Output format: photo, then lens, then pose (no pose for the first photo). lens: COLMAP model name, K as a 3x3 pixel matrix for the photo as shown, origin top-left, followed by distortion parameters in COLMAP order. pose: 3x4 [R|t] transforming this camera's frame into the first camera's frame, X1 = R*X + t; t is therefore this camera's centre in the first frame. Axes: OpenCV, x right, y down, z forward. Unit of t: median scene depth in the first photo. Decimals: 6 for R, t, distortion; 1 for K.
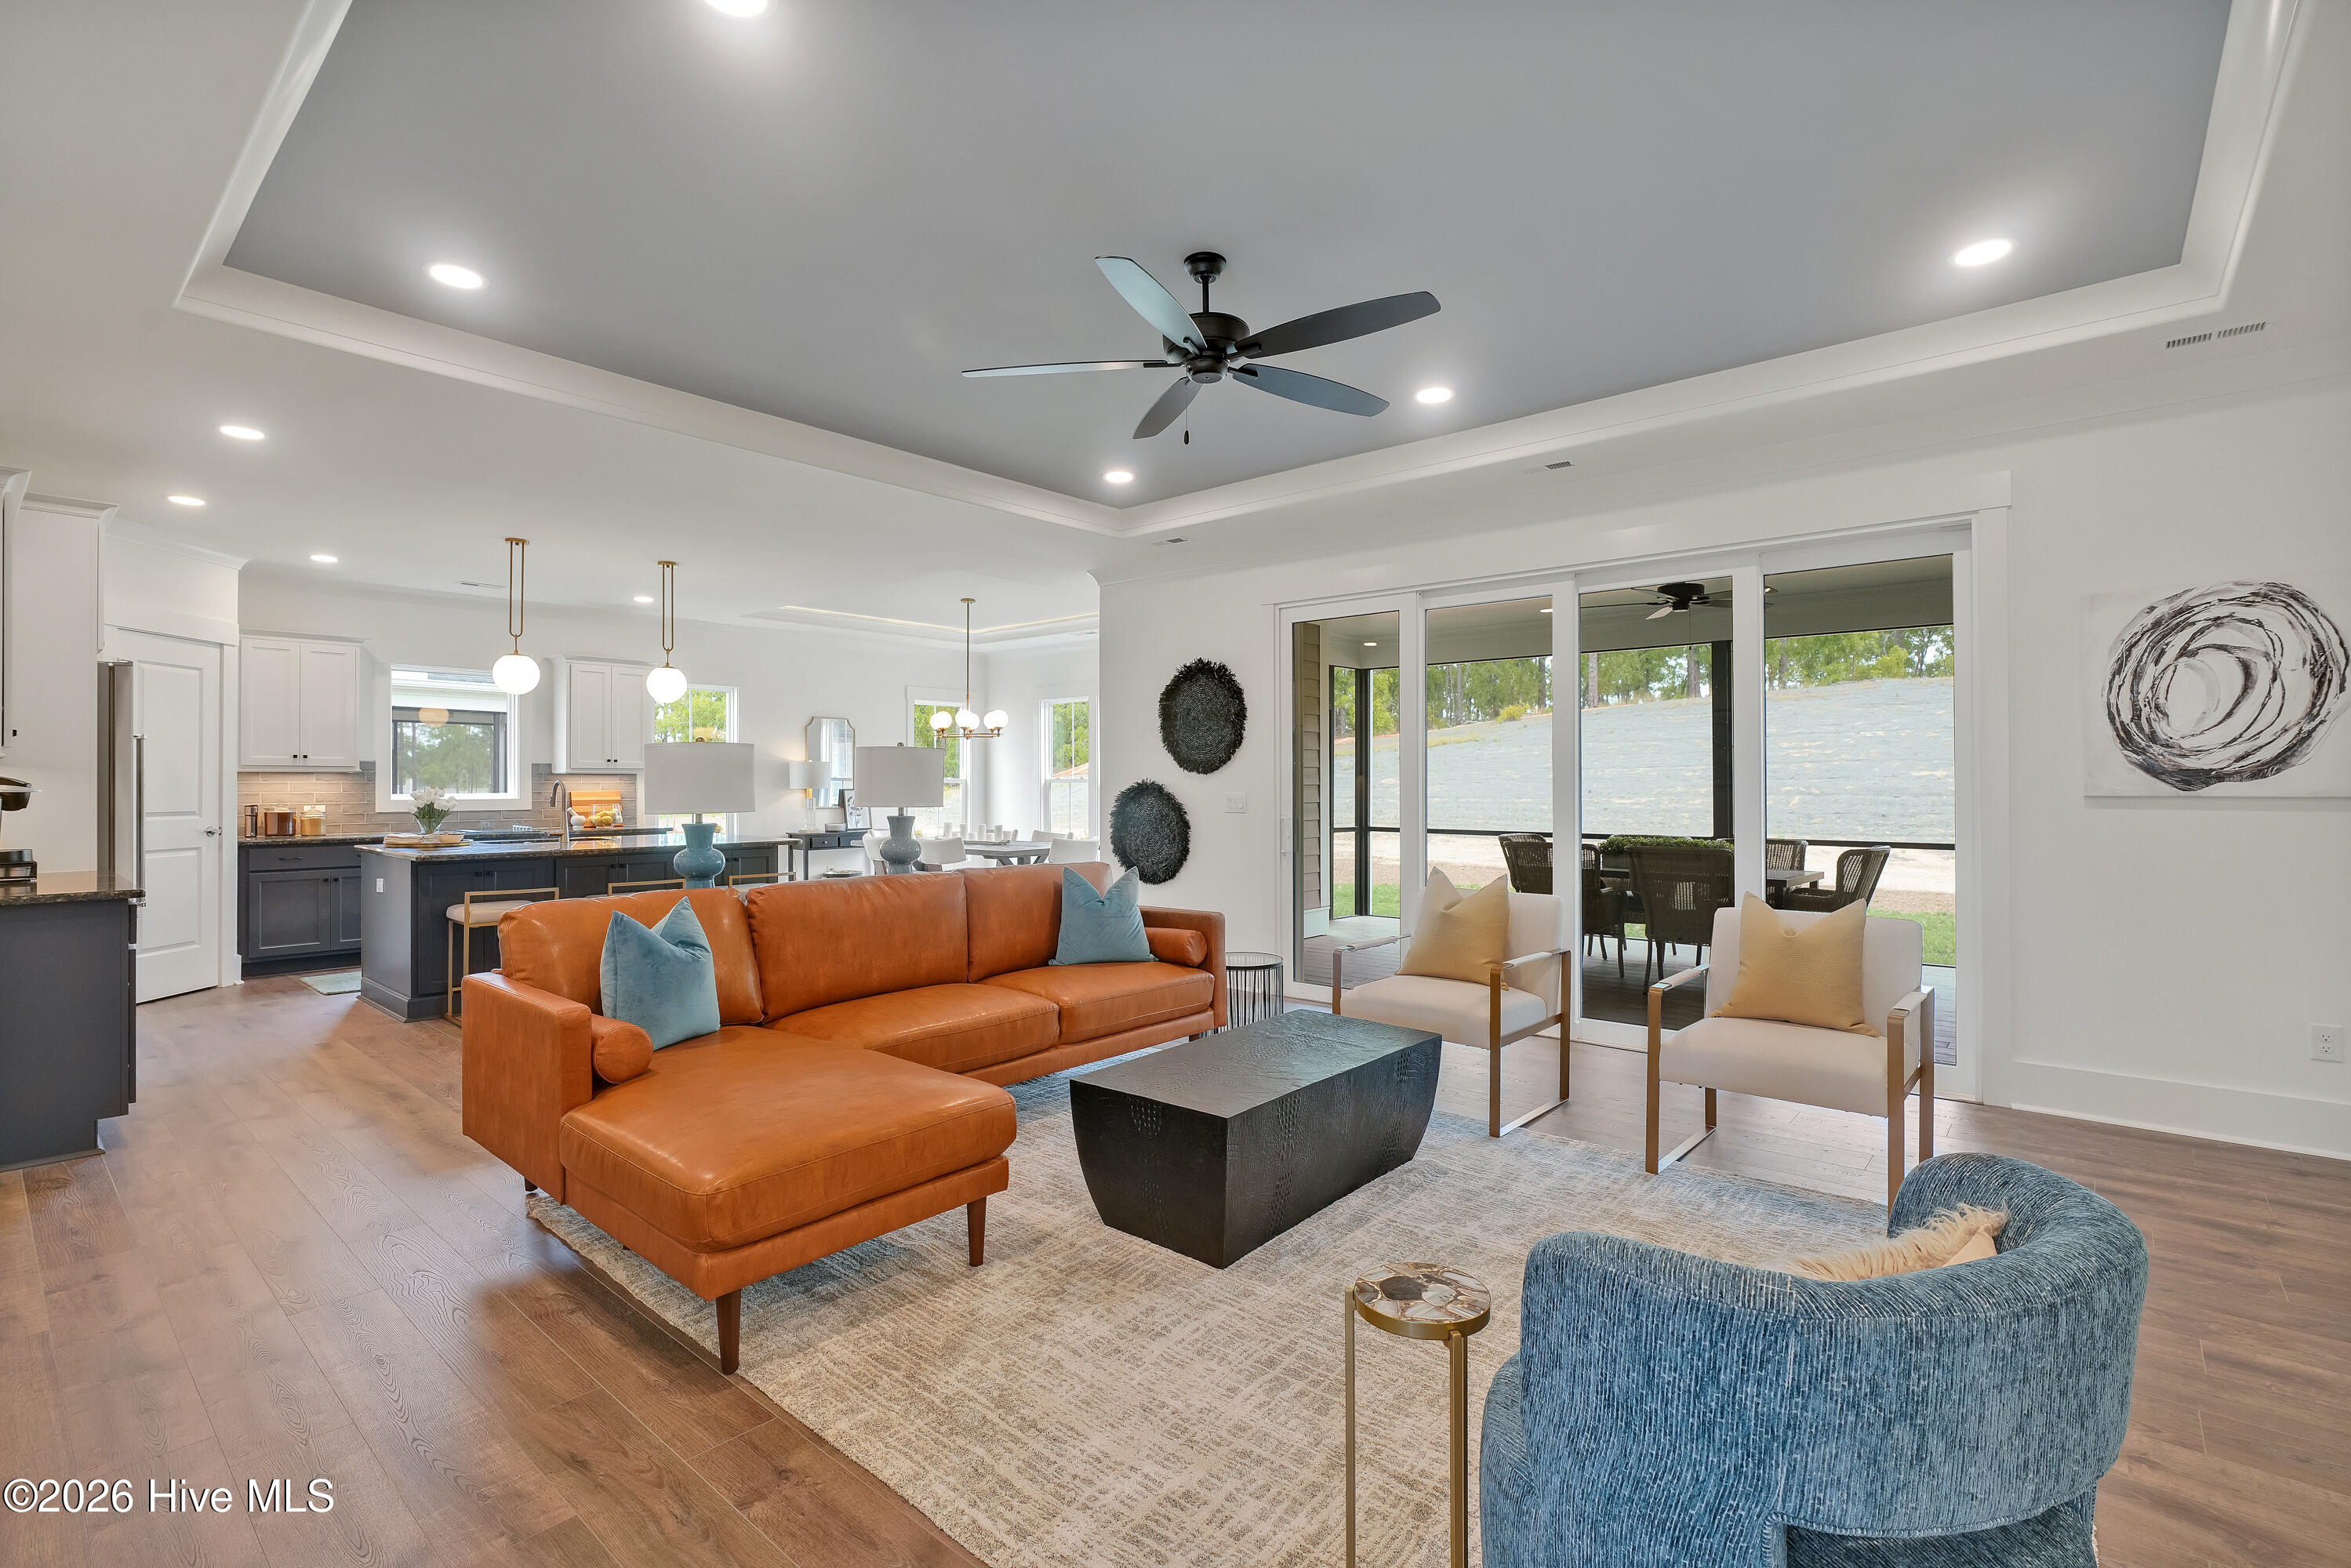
lens RADIAL K [[1082.6, 0, 1183.8], [0, 1082.6, 779.6], [0, 0, 1]] dist [-0.015432, 0.003519]
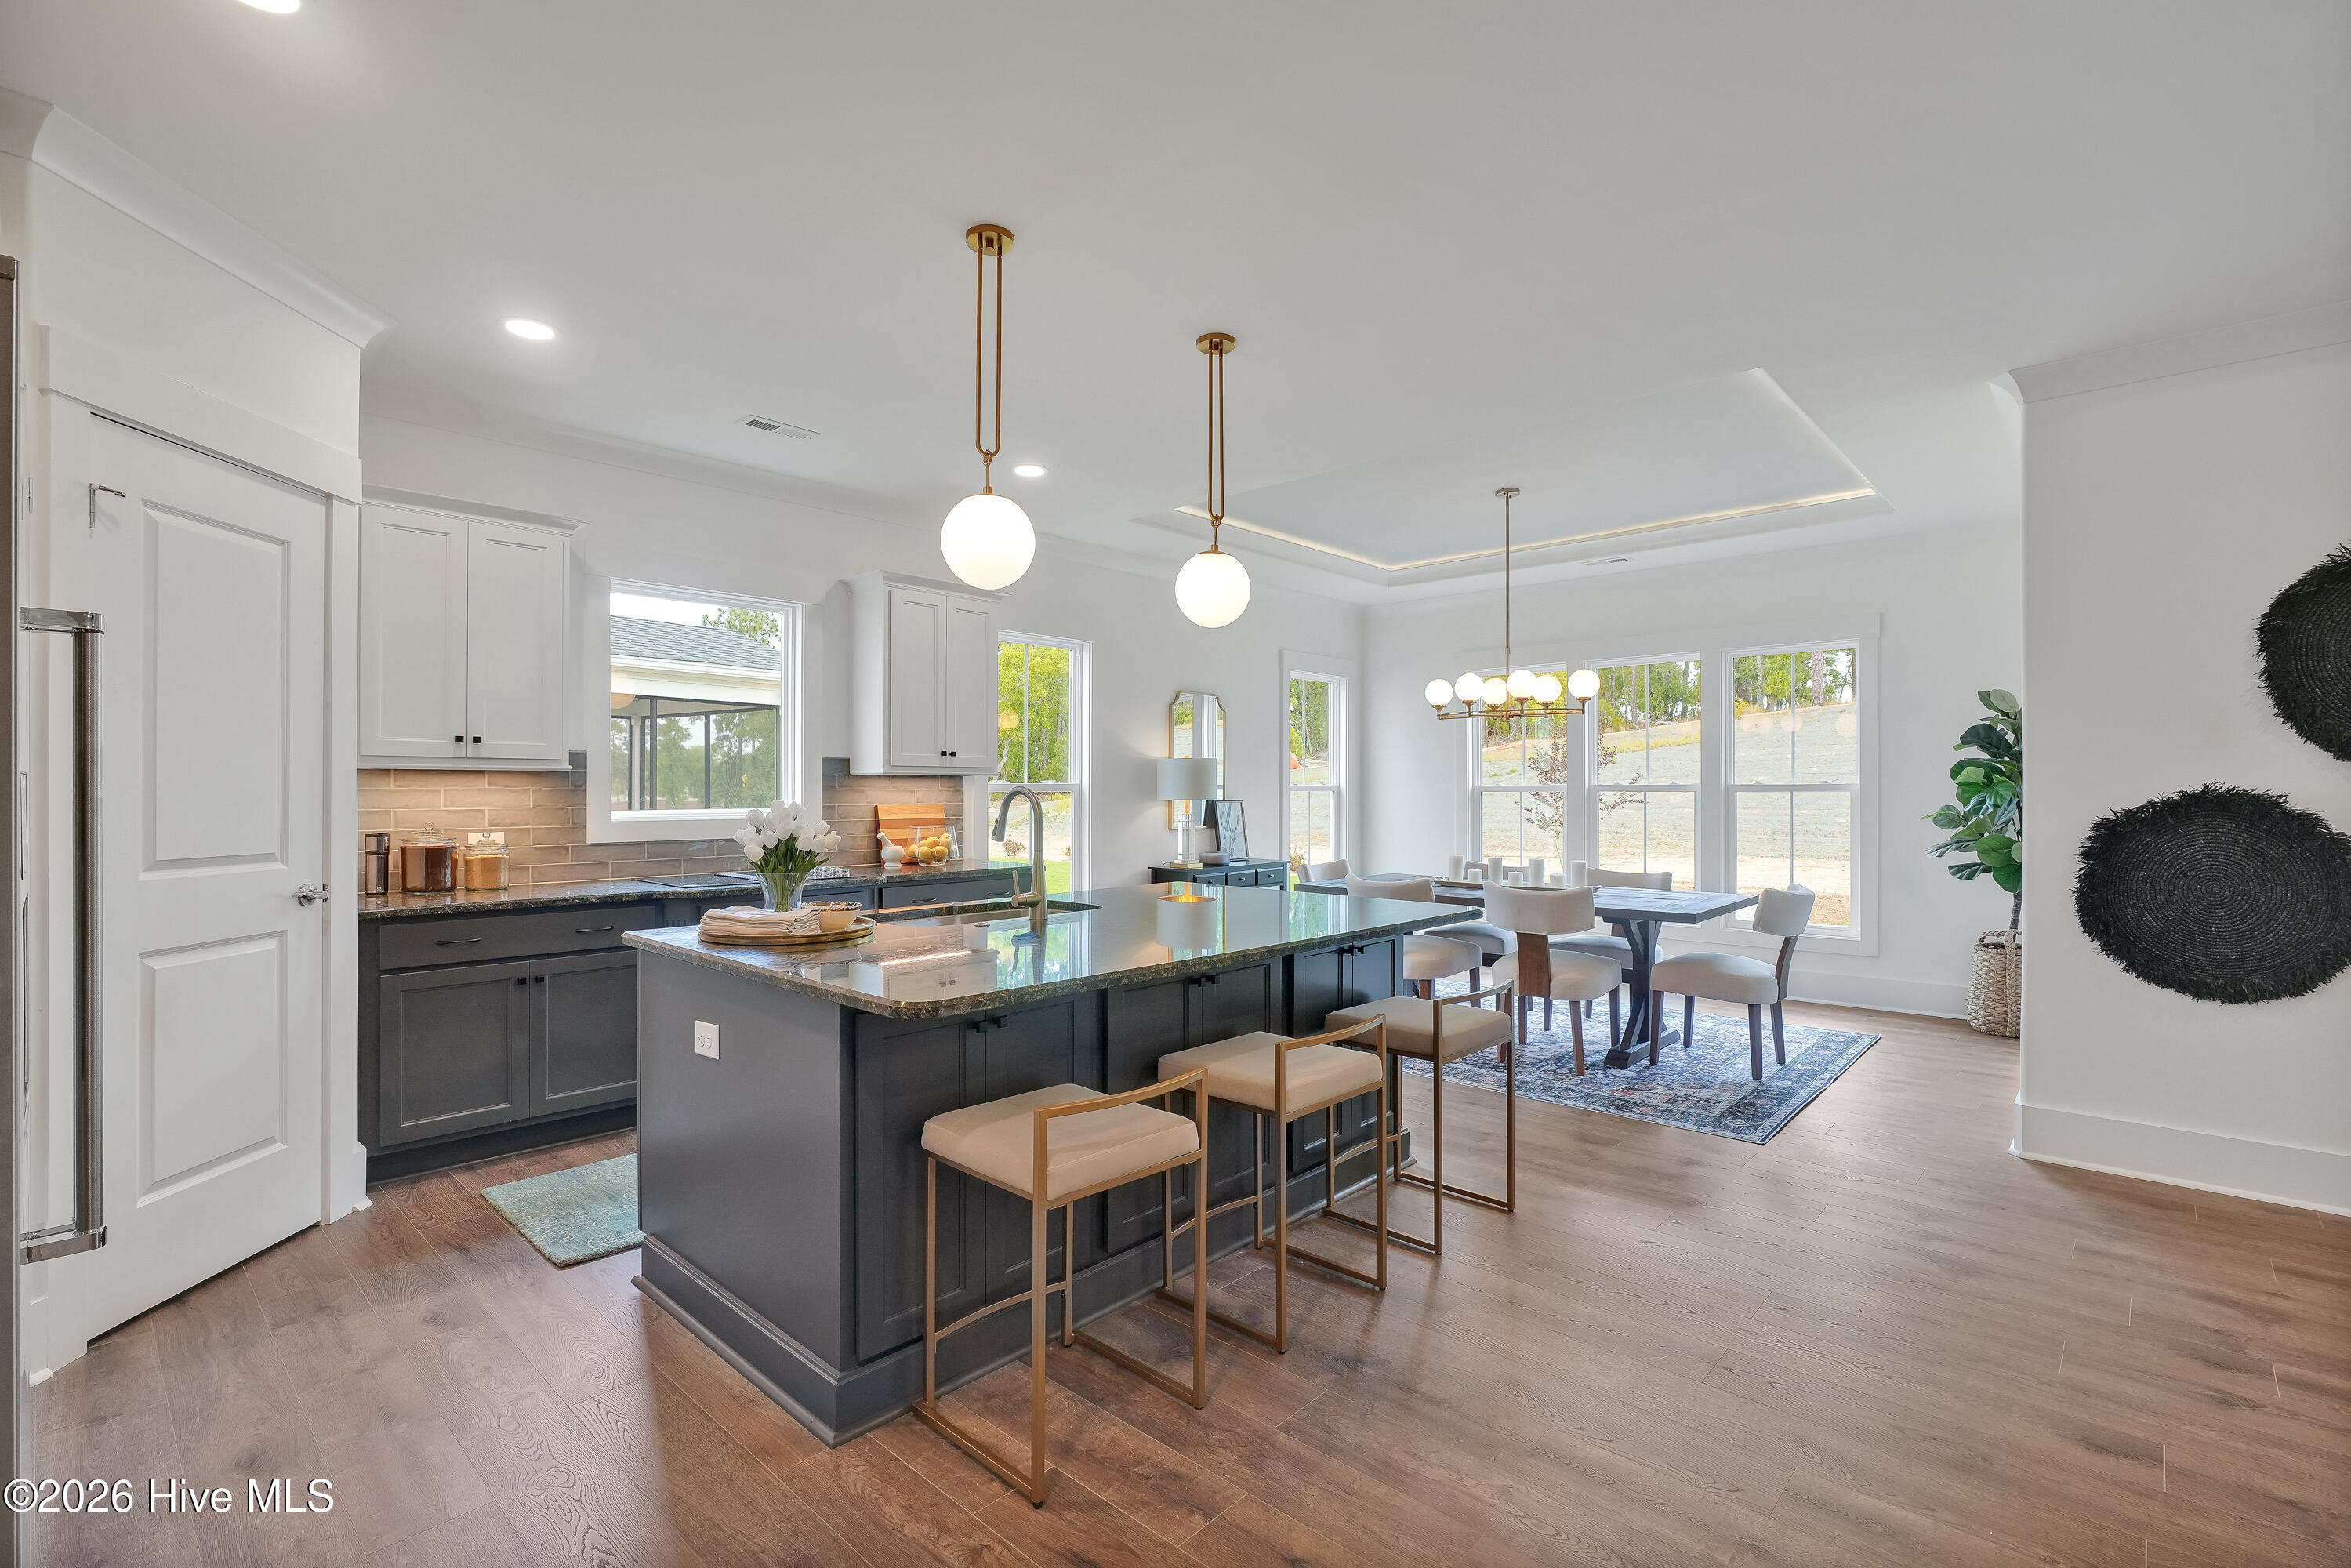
lens RADIAL K [[1082.8, 0, 1177.8], [0, 1082.8, 787.3], [0, 0, 1]] dist [-0.015432, 0.003519]
pose [[0.999605, 0.000418, -0.028100, -0.462893], [-0.000419, 1.000000, -0.000024, 0.001455], [0.028100, 0.000036, 0.999605, 0.487307]]
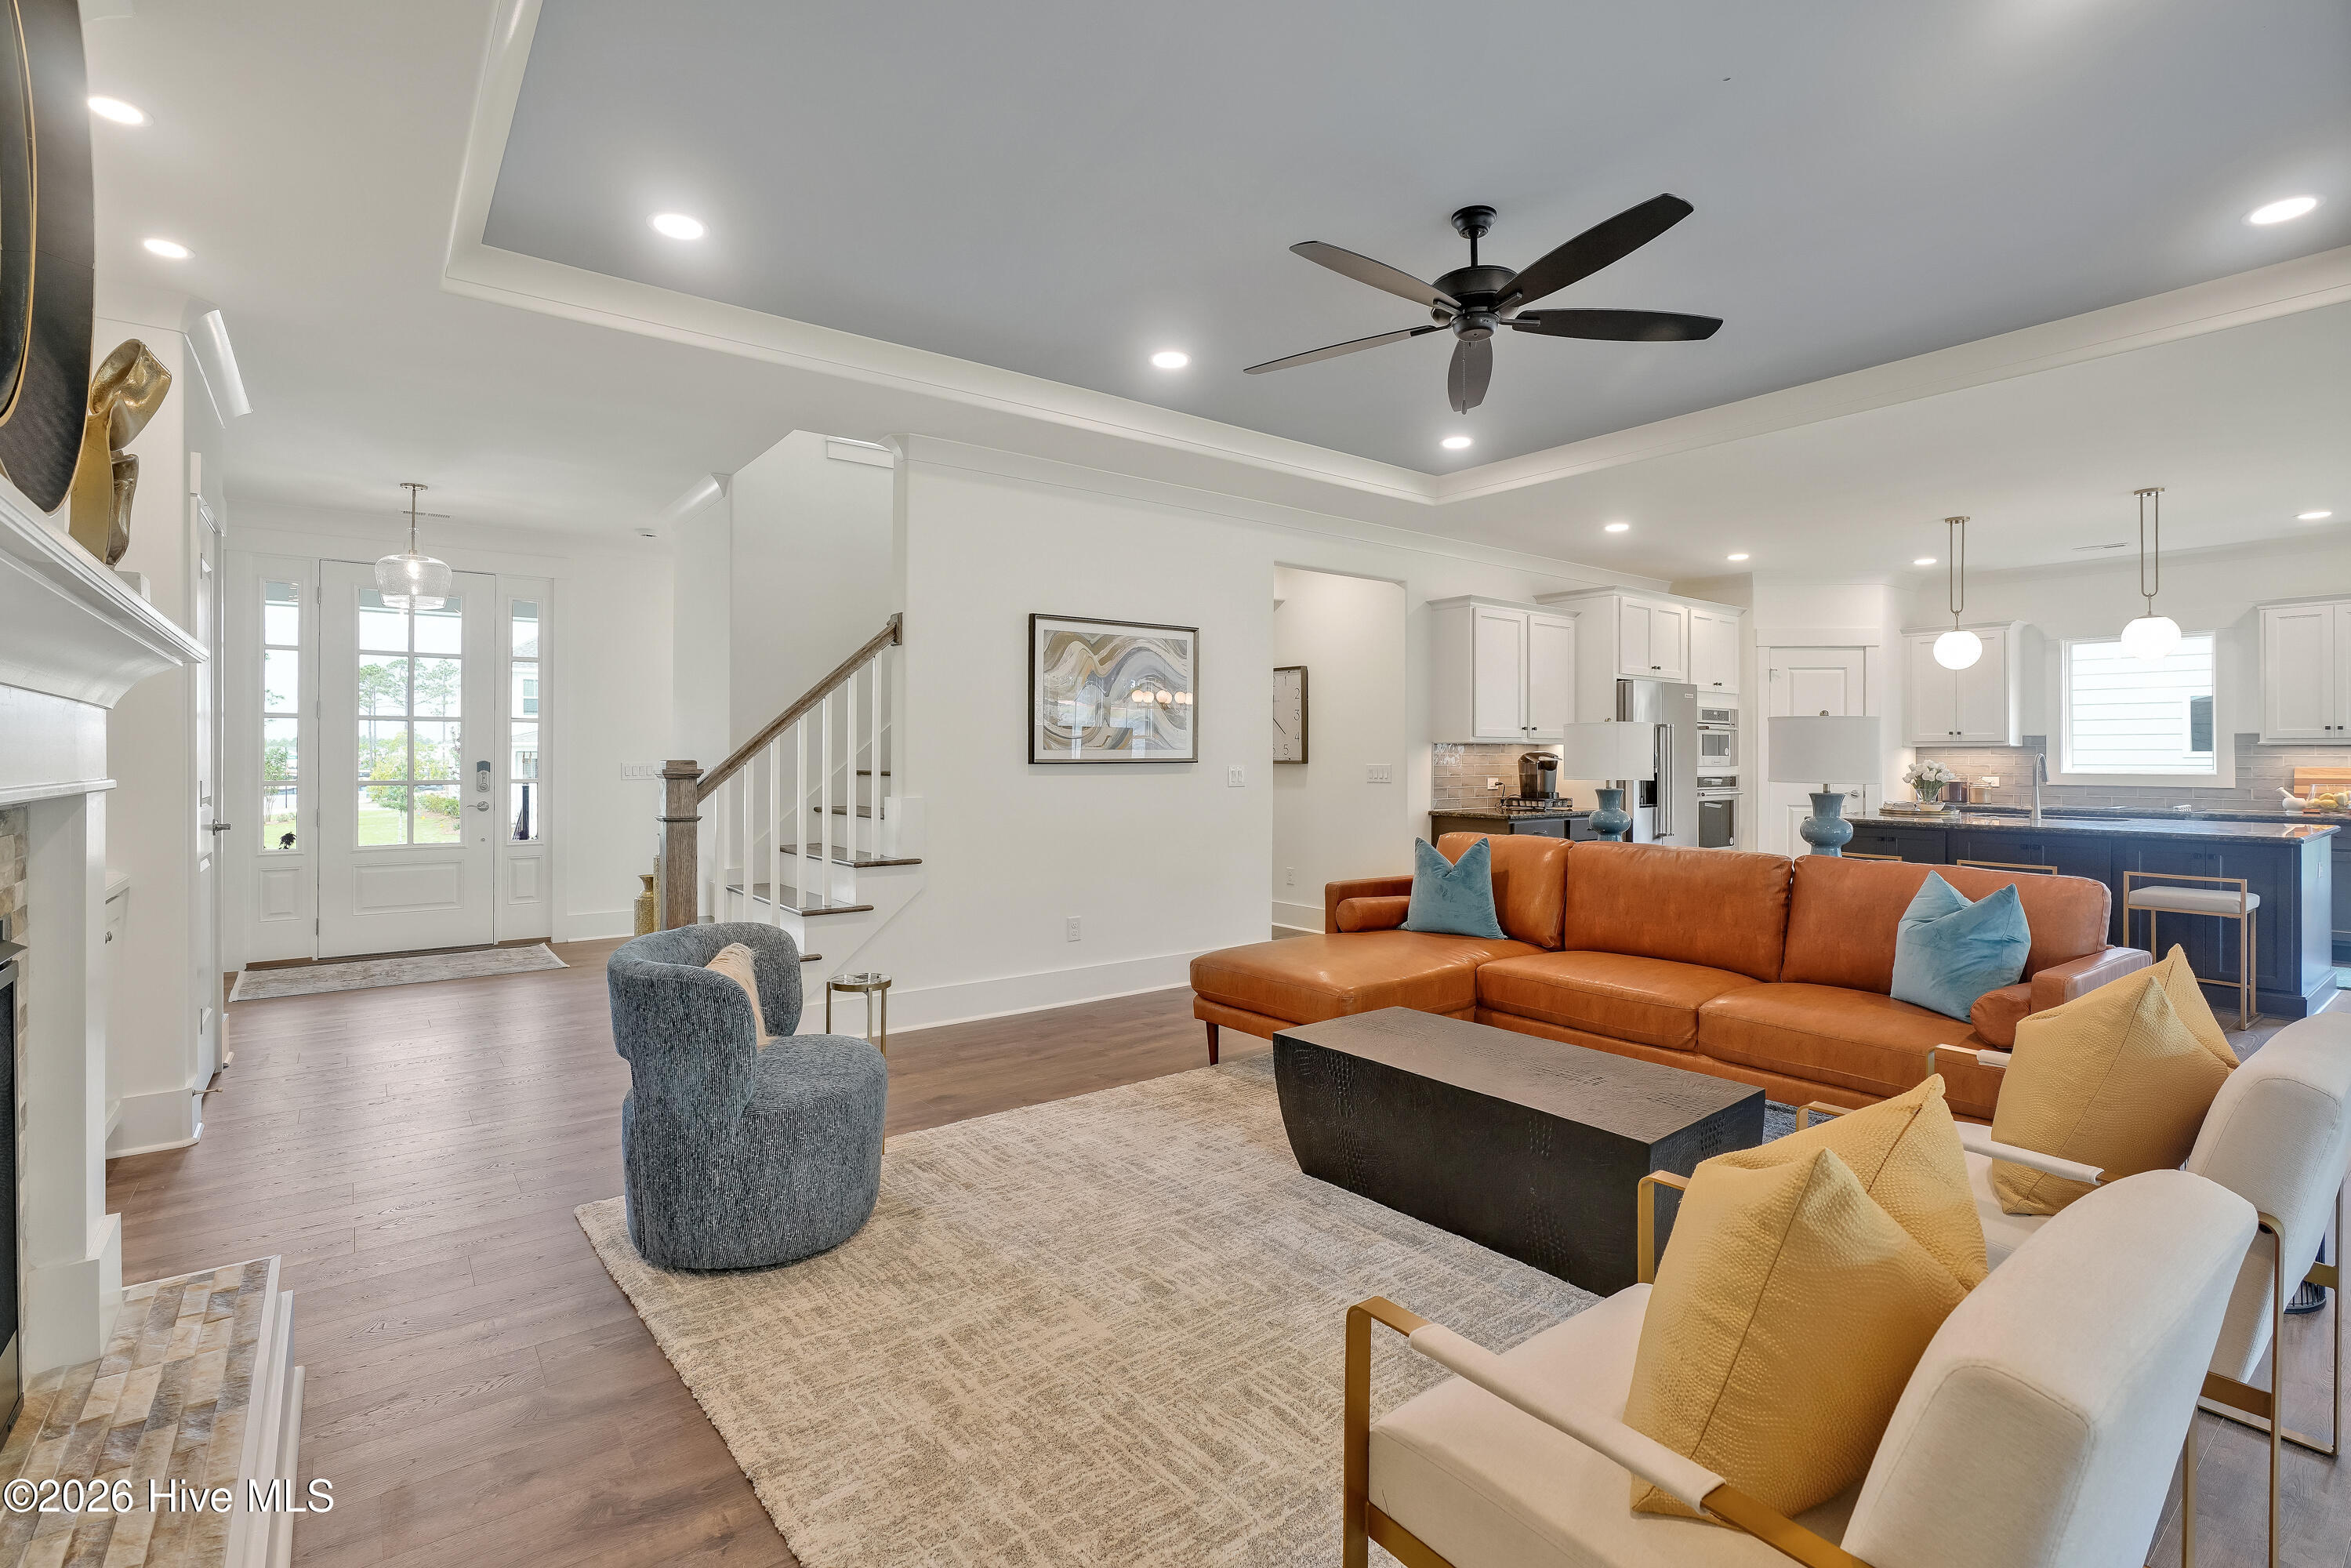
lens RADIAL K [[1082.8, 0, 1178.8], [0, 1082.8, 763.1], [0, 0, 1]] dist [-0.015432, 0.003519]
pose [[-0.204826, 0.007198, -0.978772, 0.462447], [0.002678, 0.999973, 0.006794, 0.000419], [0.978795, -0.001230, -0.204840, 0.419718]]
